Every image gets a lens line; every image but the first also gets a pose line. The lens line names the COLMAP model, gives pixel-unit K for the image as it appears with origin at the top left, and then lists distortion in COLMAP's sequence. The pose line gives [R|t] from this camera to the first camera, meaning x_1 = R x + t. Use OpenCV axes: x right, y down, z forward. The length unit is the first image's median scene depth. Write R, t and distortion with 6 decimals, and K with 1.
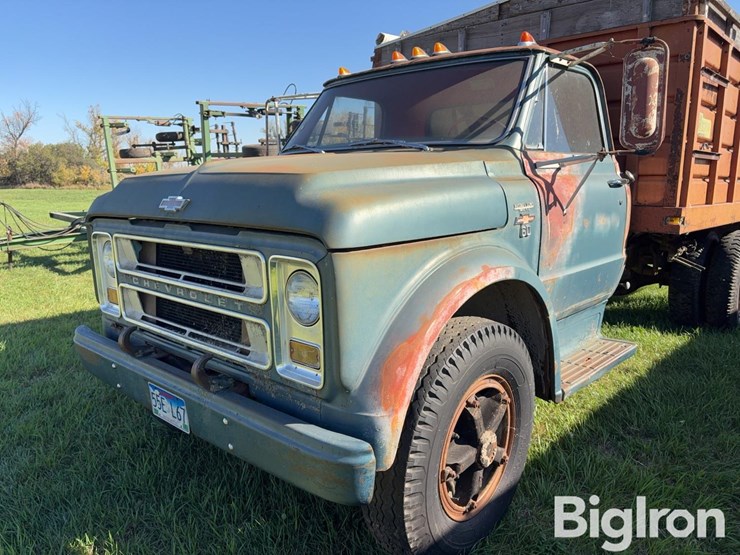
lens RADIAL K [[559.1, 0, 369.2], [0, 559.1, 281.9], [0, 0, 1]] dist [0.058500, -0.066439]
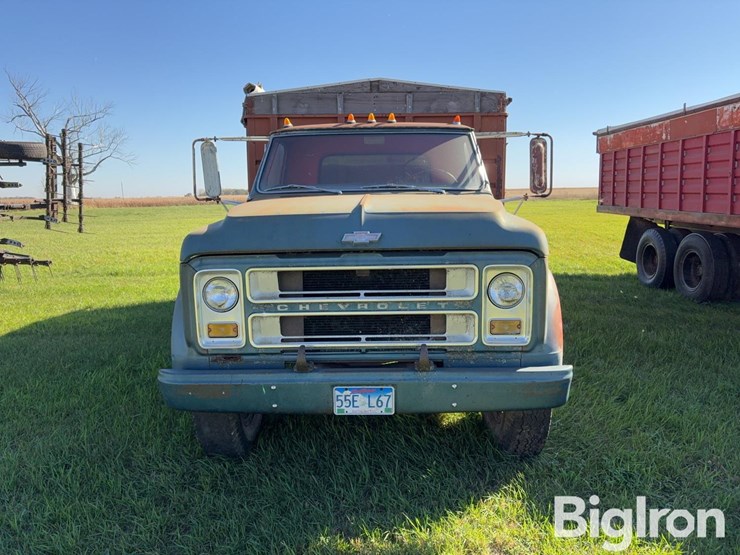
lens RADIAL K [[559.1, 0, 369.2], [0, 559.1, 281.9], [0, 0, 1]] dist [0.058500, -0.066439]
pose [[0.756137, -0.098165, 0.647009, -1.074811], [0.127011, 0.991899, 0.002059, -0.035393], [-0.641970, 0.080621, 0.762480, 0.034153]]
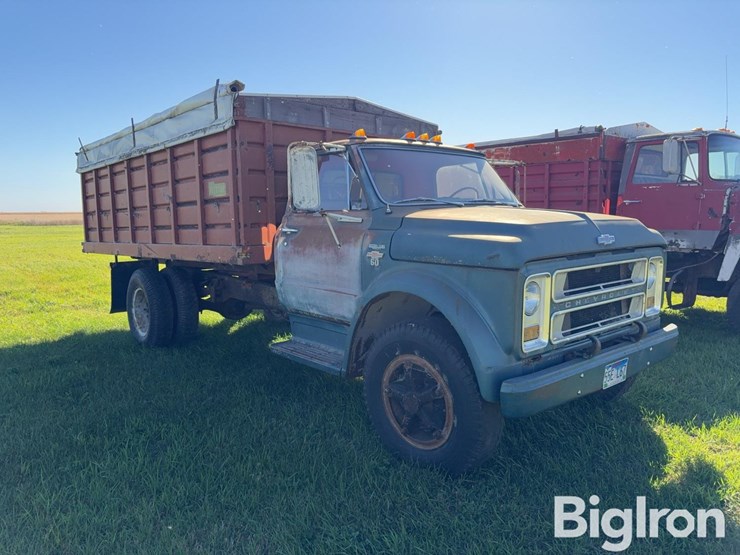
lens RADIAL K [[559.1, 0, 369.2], [0, 559.1, 281.9], [0, 0, 1]] dist [0.058500, -0.066439]
pose [[0.104056, -0.108572, 0.988628, -1.822328], [0.192933, 0.977345, 0.087026, -0.264670], [-0.975679, 0.181683, 0.122646, 1.360859]]
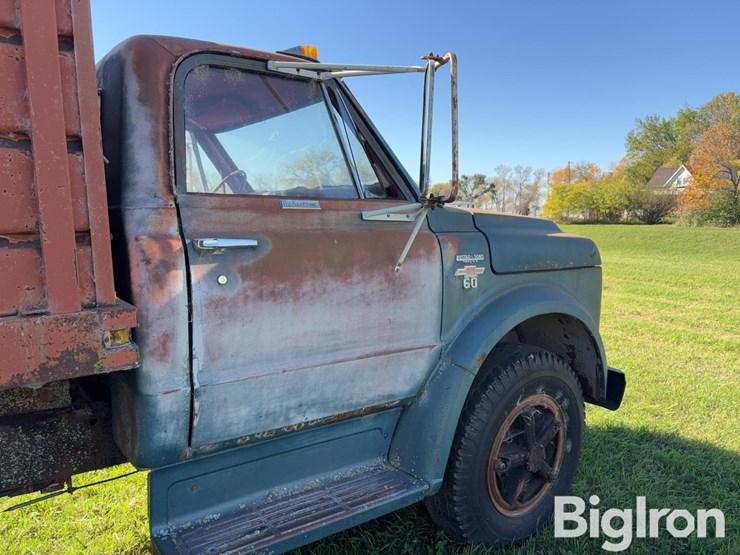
lens RADIAL K [[560.9, 0, 370.0], [0, 560.9, 277.5], [0, 0, 1]] dist [0.058637, -0.077243]
pose [[-0.980615, -0.010723, 0.195651, -0.349675], [0.046677, 0.956973, 0.286399, -0.476392], [-0.190304, 0.289980, -0.937921, 2.456173]]
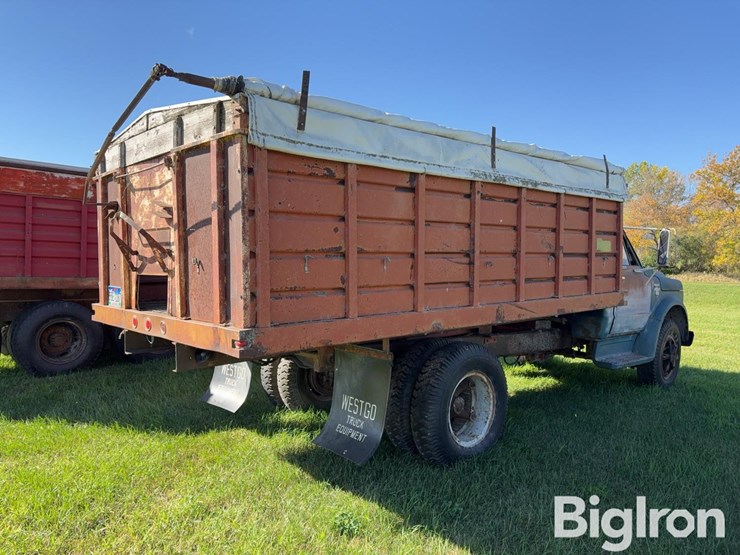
lens RADIAL K [[559.1, 0, 369.2], [0, 559.1, 281.9], [0, 0, 1]] dist [0.058500, -0.066439]
pose [[-0.996708, -0.008343, 0.080639, 0.919930], [0.009213, 0.976588, 0.214919, -0.882026], [-0.080544, 0.214955, -0.973297, 4.471998]]
